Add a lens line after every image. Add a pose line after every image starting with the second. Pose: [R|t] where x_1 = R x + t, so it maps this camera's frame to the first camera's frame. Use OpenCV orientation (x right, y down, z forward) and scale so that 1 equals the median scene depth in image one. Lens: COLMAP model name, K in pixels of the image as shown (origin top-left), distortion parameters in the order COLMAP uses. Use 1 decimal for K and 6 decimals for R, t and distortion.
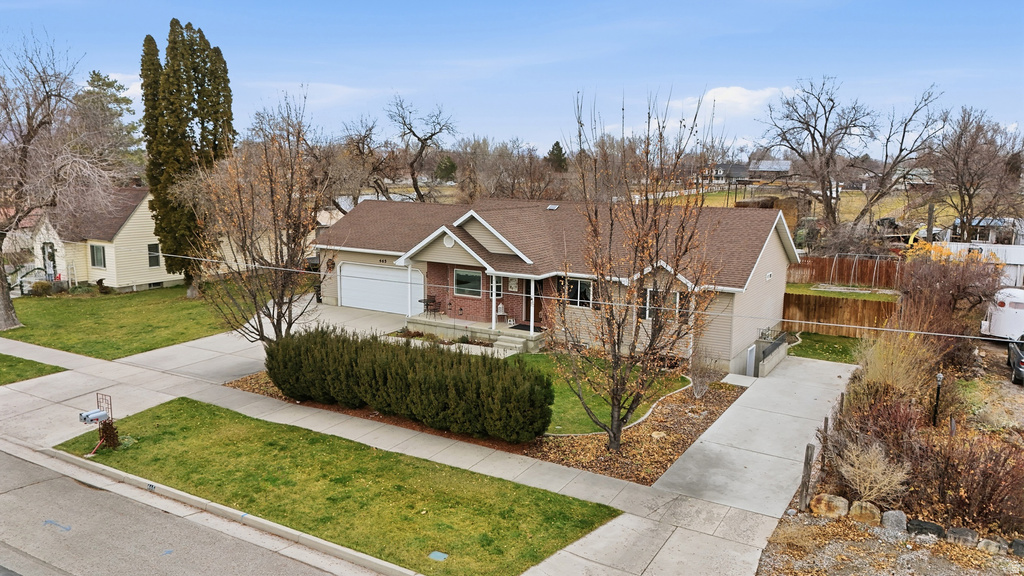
lens RADIAL K [[752.6, 0, 513.3], [0, 752.6, 281.4], [0, 0, 1]] dist [0.070422, -0.068596]
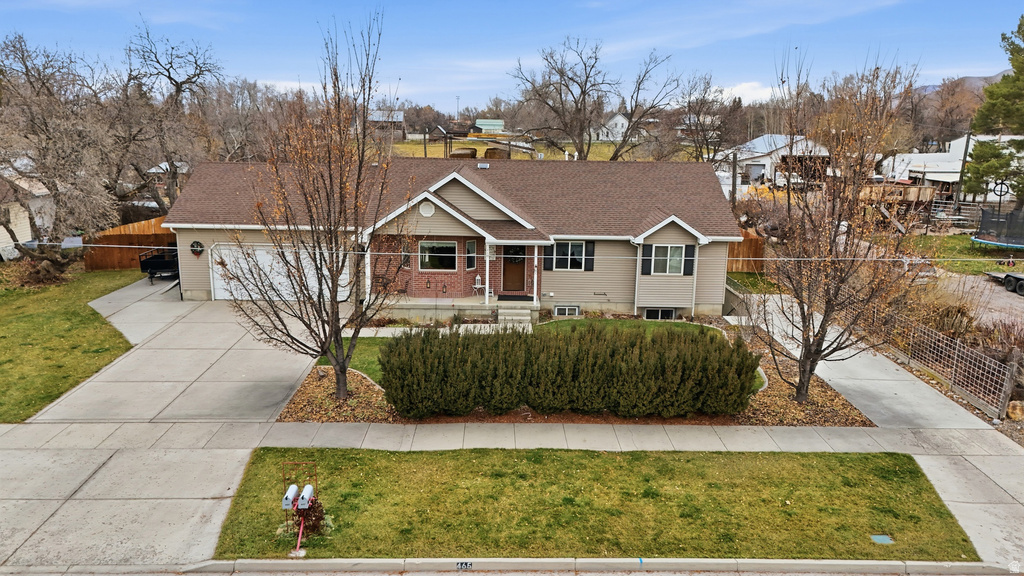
lens RADIAL K [[752.6, 0, 513.3], [0, 752.6, 281.4], [0, 0, 1]] dist [0.070422, -0.068596]
pose [[0.849310, -0.109016, 0.516516, -0.643016], [0.075390, 0.993463, 0.085716, -0.053456], [-0.522484, -0.033859, 0.851977, 0.289576]]
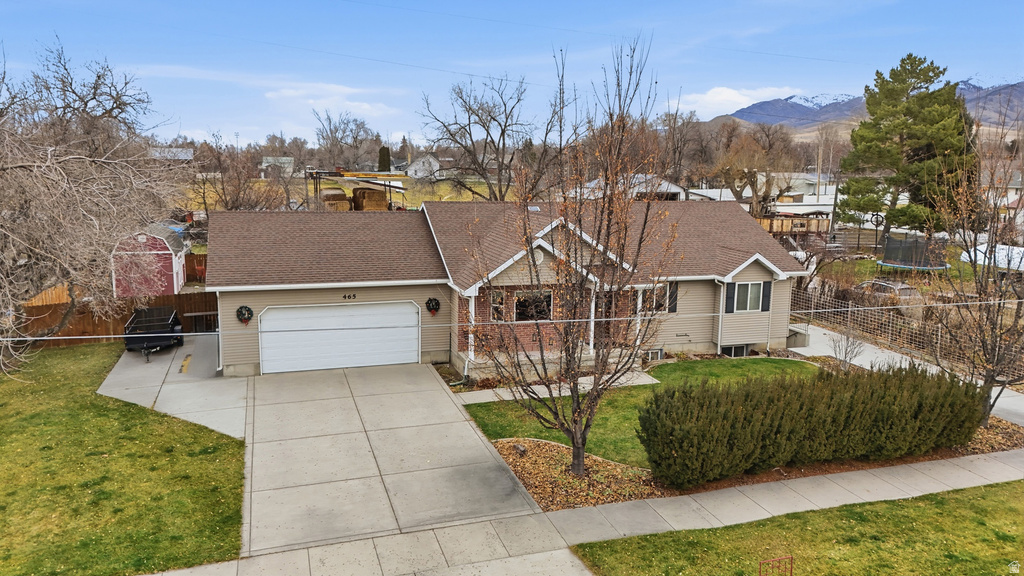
lens RADIAL K [[752.6, 0, 513.3], [0, 752.6, 281.4], [0, 0, 1]] dist [0.070422, -0.068596]
pose [[0.656968, -0.121249, 0.744104, -0.986261], [0.110160, 0.991828, 0.064354, -0.115437], [-0.745827, 0.039692, 0.664957, 0.679822]]
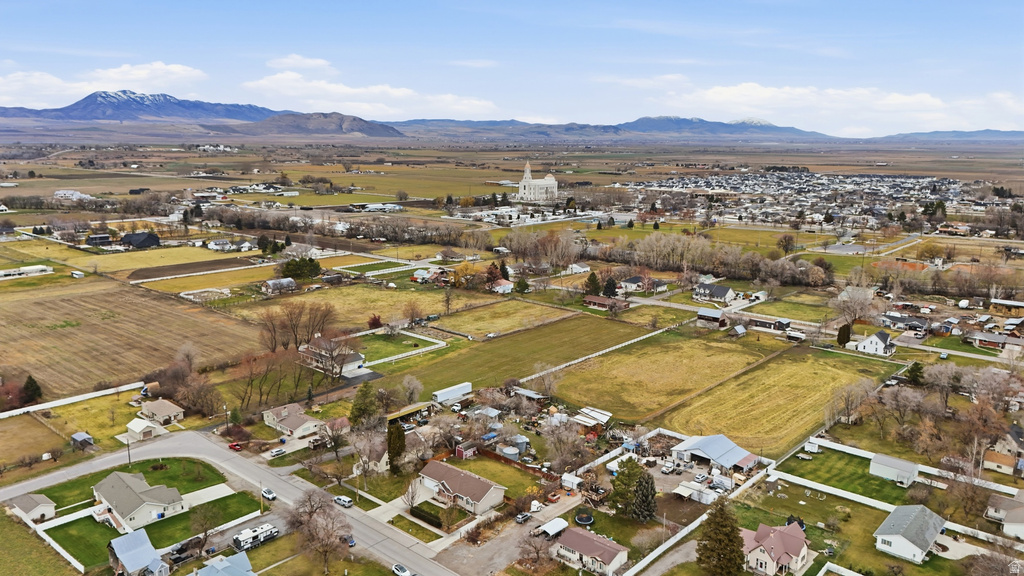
lens RADIAL K [[752.6, 0, 513.3], [0, 752.6, 281.4], [0, 0, 1]] dist [0.070422, -0.068596]
pose [[0.982507, 0.037852, -0.182336, 2.082666], [-0.032342, 0.998929, 0.033100, -2.599179], [0.183393, -0.026624, 0.982679, -6.509489]]
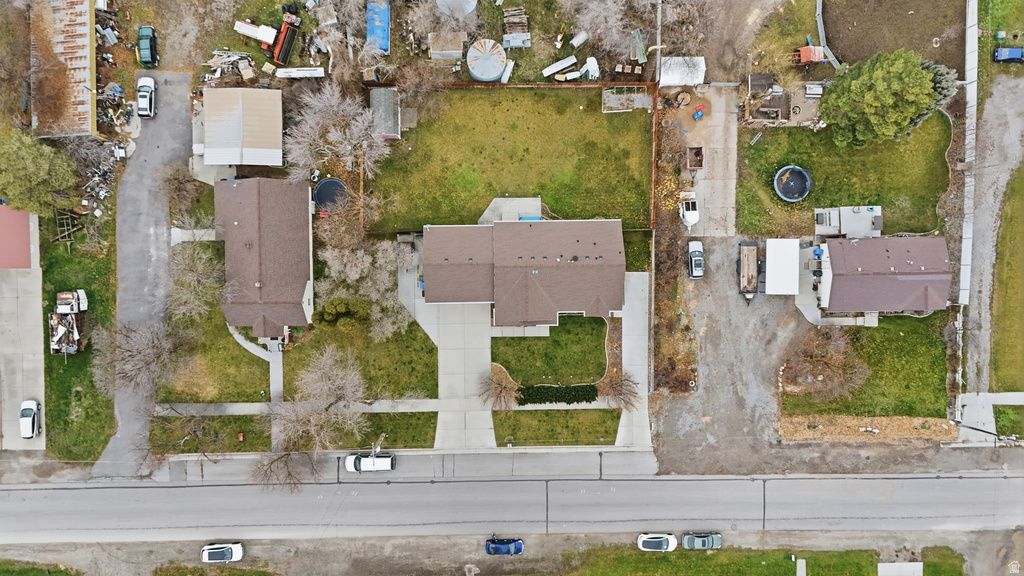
lens RADIAL K [[752.6, 0, 513.3], [0, 752.6, 281.4], [0, 0, 1]] dist [0.070422, -0.068596]
pose [[0.853720, -0.520693, 0.006492, -0.055827], [0.058957, 0.109037, 0.992288, -3.820858], [-0.517385, -0.846753, 0.123785, 1.125760]]
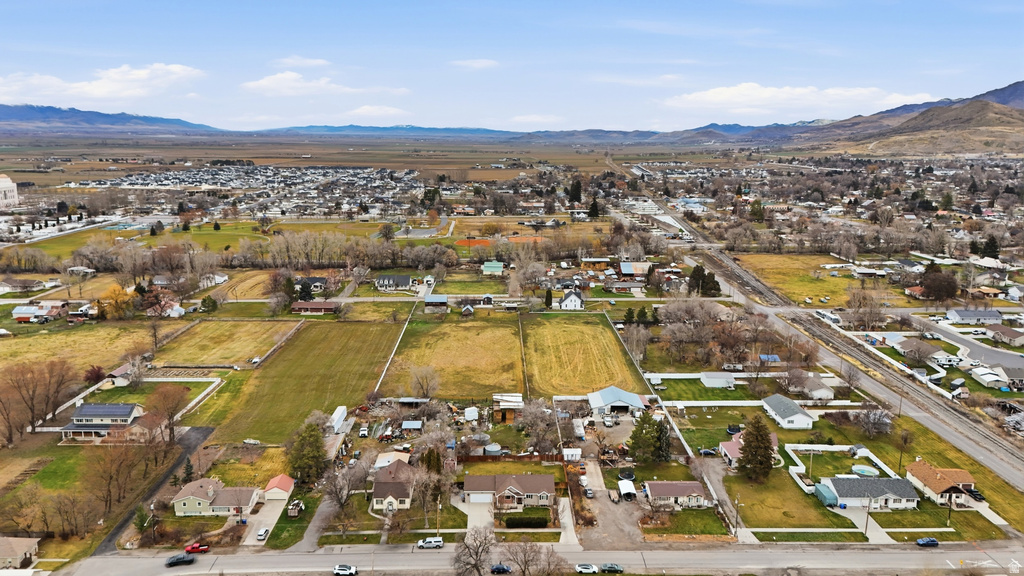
lens RADIAL K [[752.6, 0, 513.3], [0, 752.6, 281.4], [0, 0, 1]] dist [0.070422, -0.068596]
pose [[0.843958, -0.100379, 0.526934, -4.148093], [0.080111, 0.994904, 0.061217, -2.842101], [-0.530394, -0.009451, 0.847699, -5.554441]]
